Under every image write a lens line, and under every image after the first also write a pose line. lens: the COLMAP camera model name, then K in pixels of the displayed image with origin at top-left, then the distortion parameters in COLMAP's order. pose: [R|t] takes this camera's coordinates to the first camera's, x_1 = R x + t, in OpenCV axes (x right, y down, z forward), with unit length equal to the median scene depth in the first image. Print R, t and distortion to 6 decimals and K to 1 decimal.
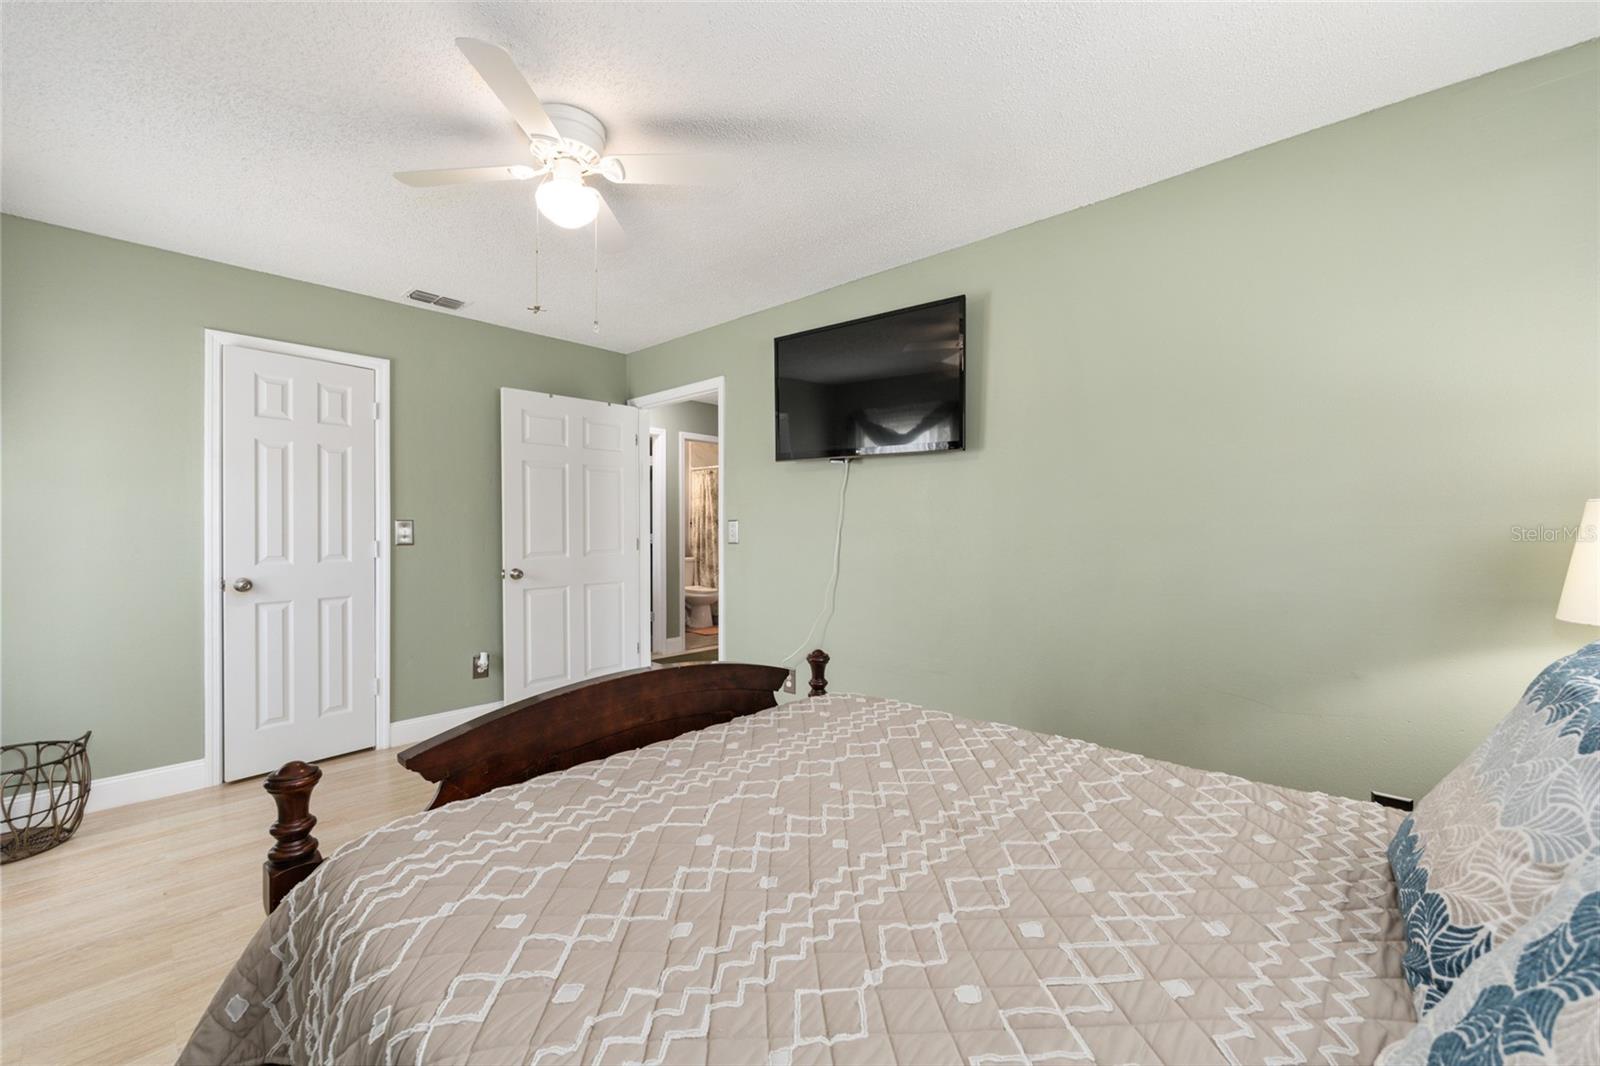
lens RADIAL K [[639.8, 0, 800.1], [0, 639.8, 530.9], [0, 0, 1]] dist [-0.003474, 0.001862]
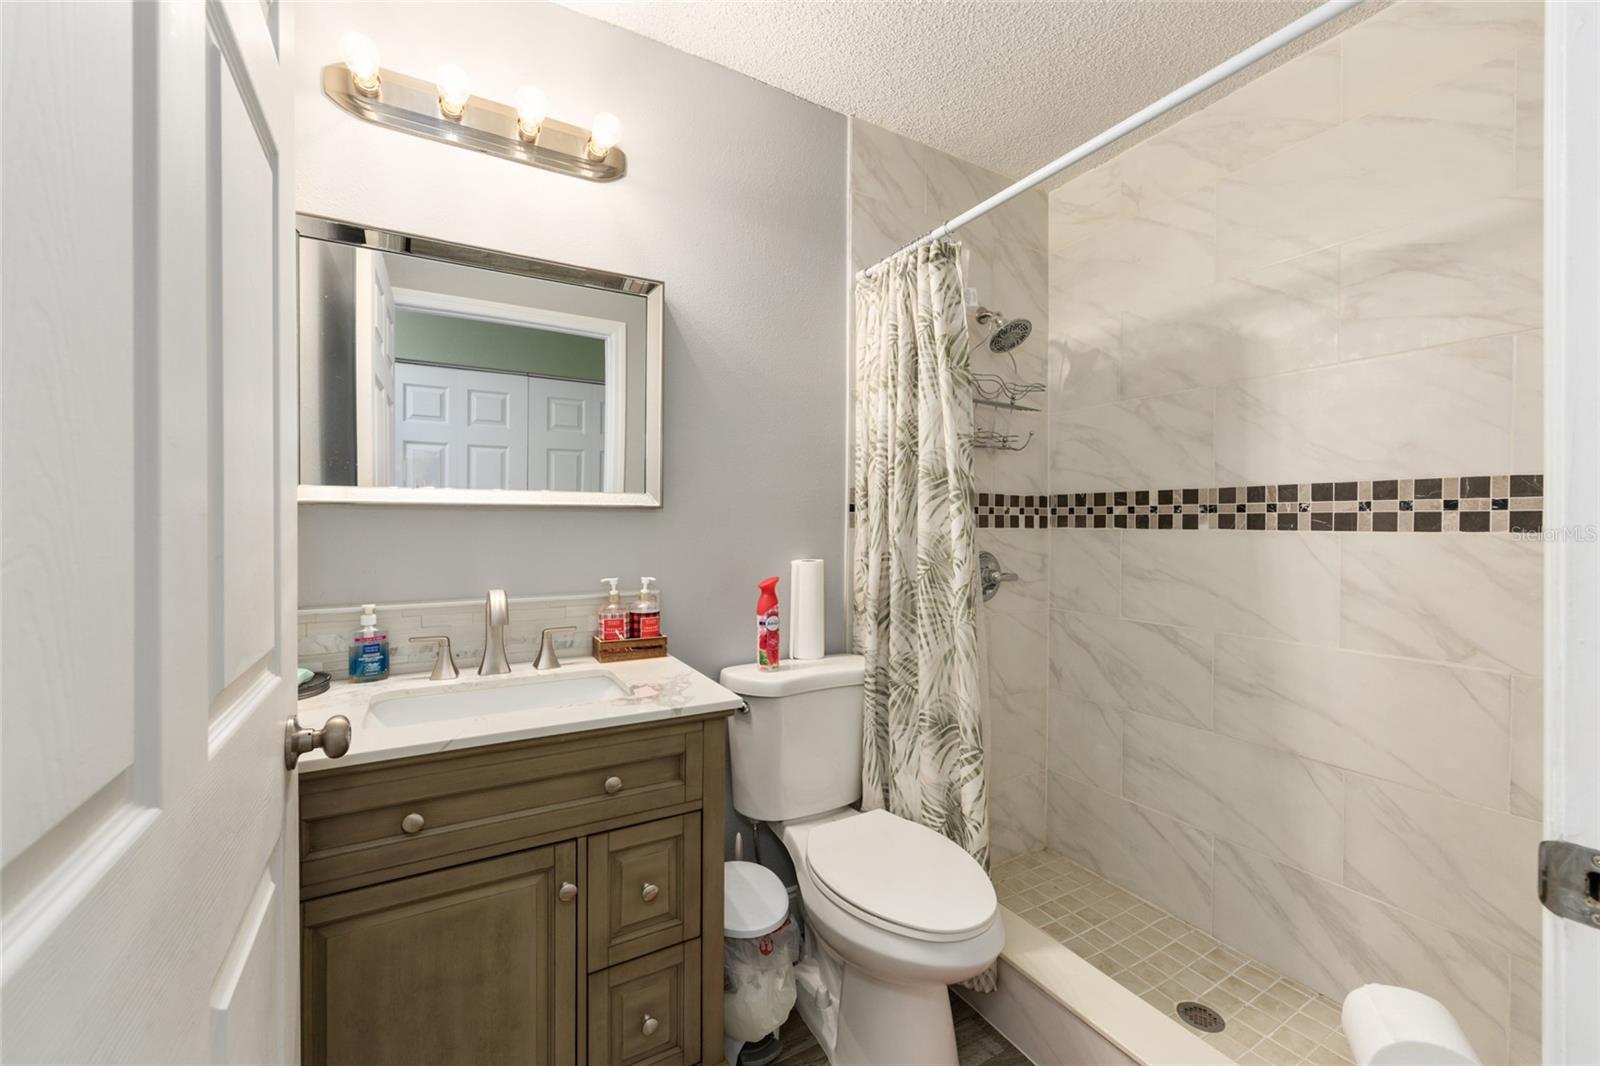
lens RADIAL K [[639.8, 0, 798.8], [0, 639.8, 530.9], [0, 0, 1]] dist [-0.003474, 0.001862]
pose [[0.950687, 0.001020, -0.310151, -0.120461], [-0.001201, 0.999999, -0.000391, -0.003567], [0.310150, 0.000744, 0.950687, 0.793985]]
